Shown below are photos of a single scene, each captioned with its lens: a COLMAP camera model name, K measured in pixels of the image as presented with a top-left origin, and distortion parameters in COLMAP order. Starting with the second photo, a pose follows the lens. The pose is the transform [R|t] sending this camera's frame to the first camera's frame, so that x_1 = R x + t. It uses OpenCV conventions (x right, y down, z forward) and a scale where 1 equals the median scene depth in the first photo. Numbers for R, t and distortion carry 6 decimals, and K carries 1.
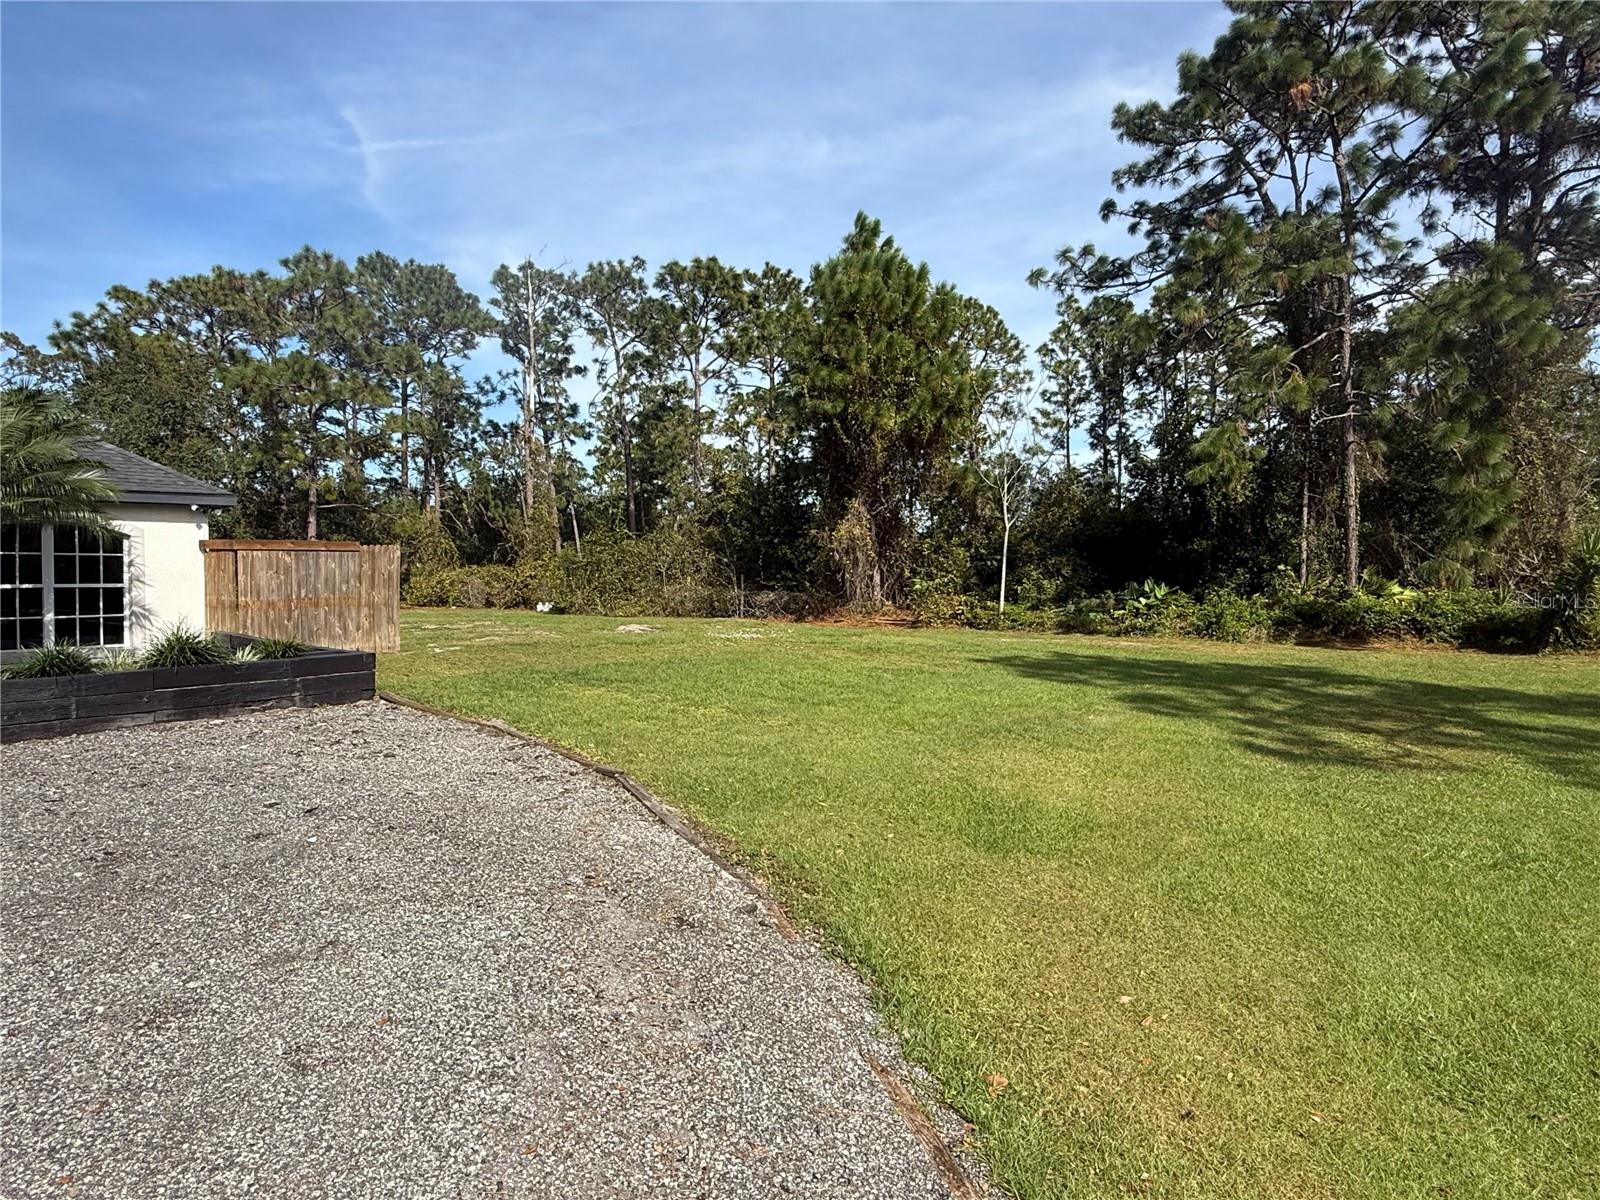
lens RADIAL K [[938.2, 0, 795.2], [0, 938.2, 584.7], [0, 0, 1]] dist [-0.000018, 0.000739]
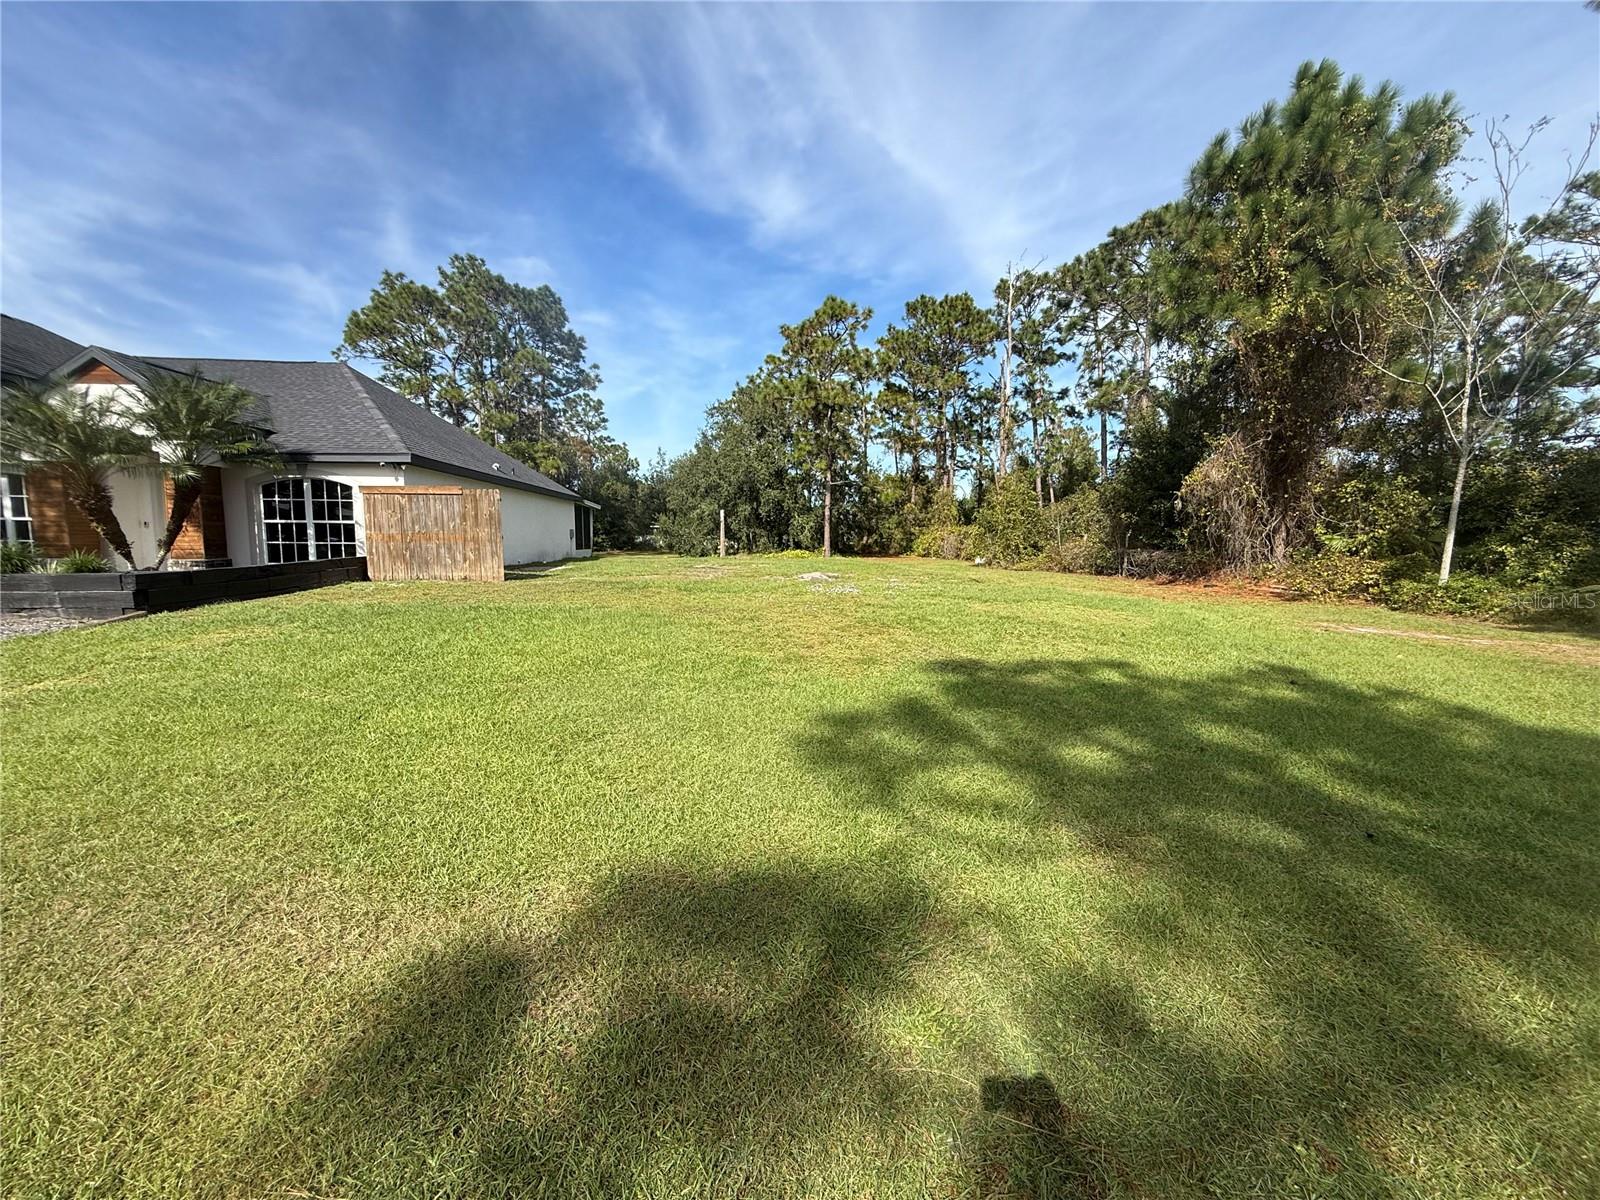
lens RADIAL K [[641.3, 0, 792.7], [0, 641.3, 602.3], [0, 0, 1]] dist [0.000349, 0.001065]
pose [[0.709647, 0.080891, -0.699899, 0.147577], [-0.020164, 0.995312, 0.094588, 0.005318], [0.704269, -0.053011, 0.707951, 0.256879]]
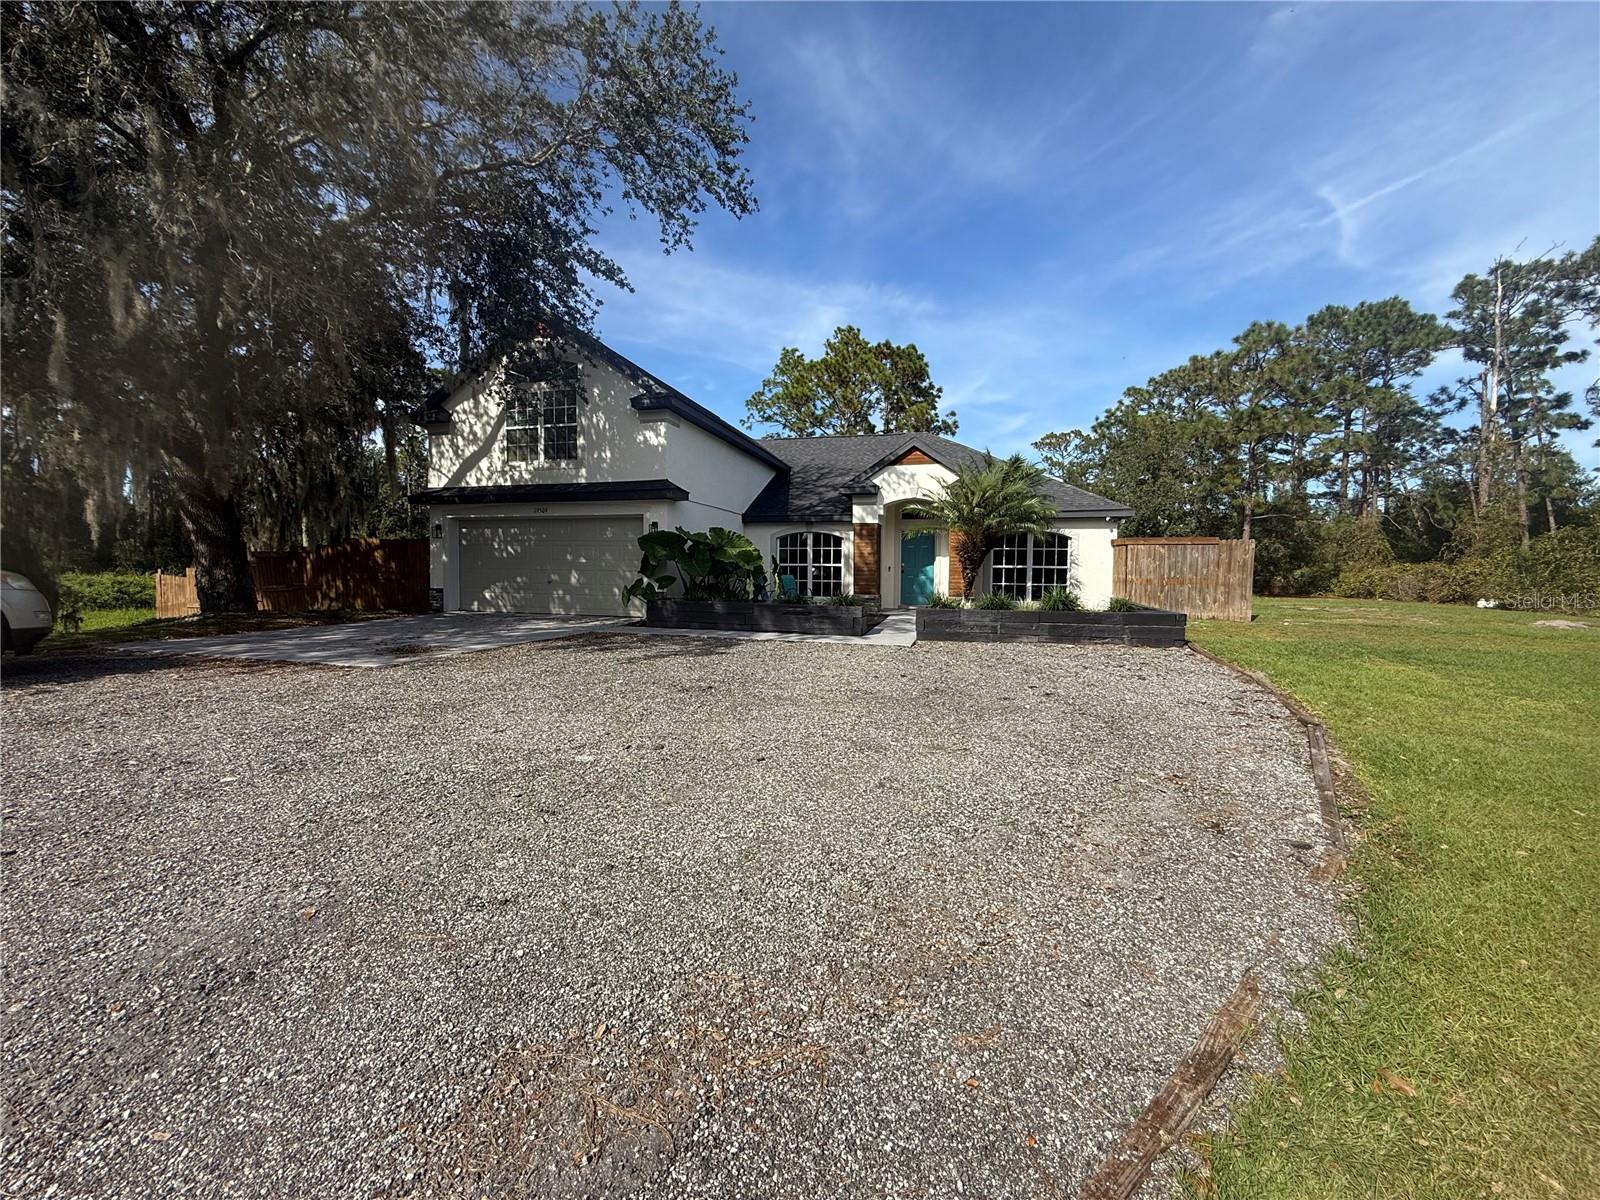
lens RADIAL K [[641.3, 0, 793.1], [0, 641.3, 598.3], [0, 0, 1]] dist [0.000349, 0.001065]
pose [[0.429676, 0.051220, -0.901529, 0.038622], [-0.024280, 0.998684, 0.045168, 0.005371], [0.902657, 0.002482, 0.430354, 0.018889]]
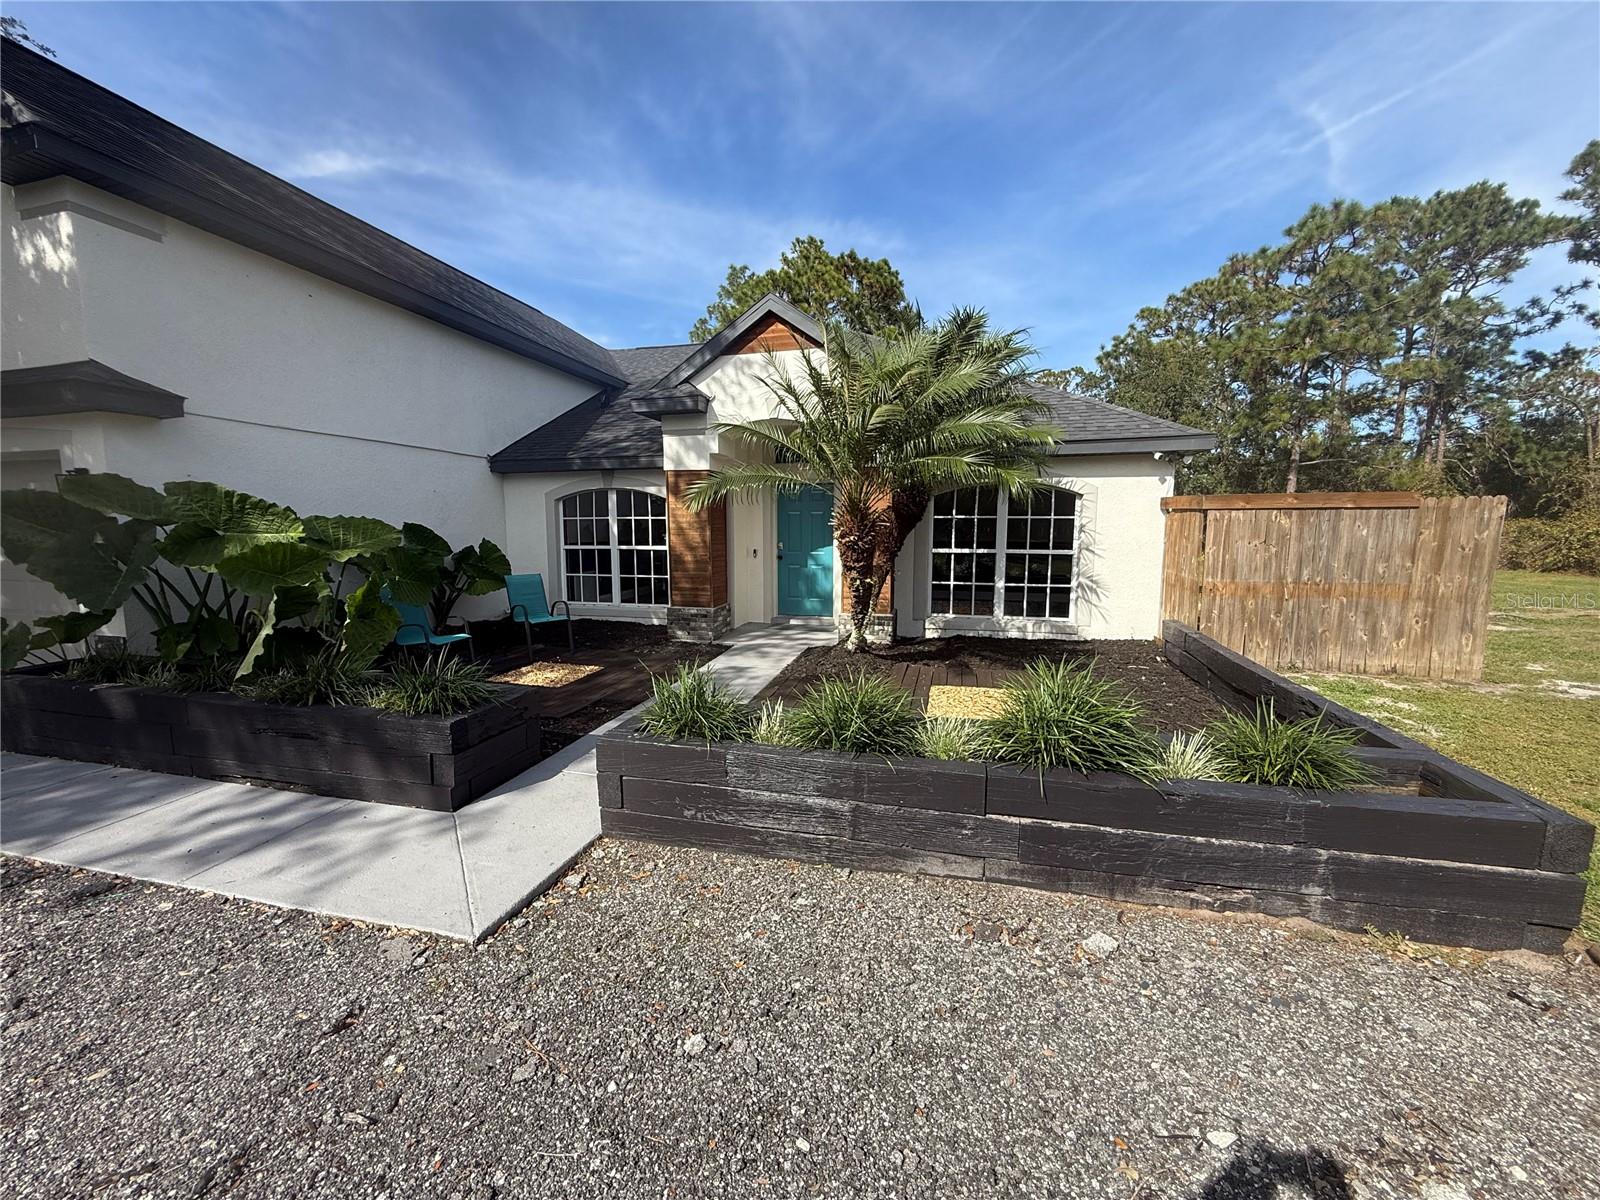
lens RADIAL K [[641.3, 0, 793.4], [0, 641.3, 601.7], [0, 0, 1]] dist [0.000349, 0.001065]
pose [[0.437664, 0.112957, -0.892015, -0.096409], [-0.014307, 0.992827, 0.118703, -0.006948], [0.899025, -0.039190, 0.436140, 0.166718]]
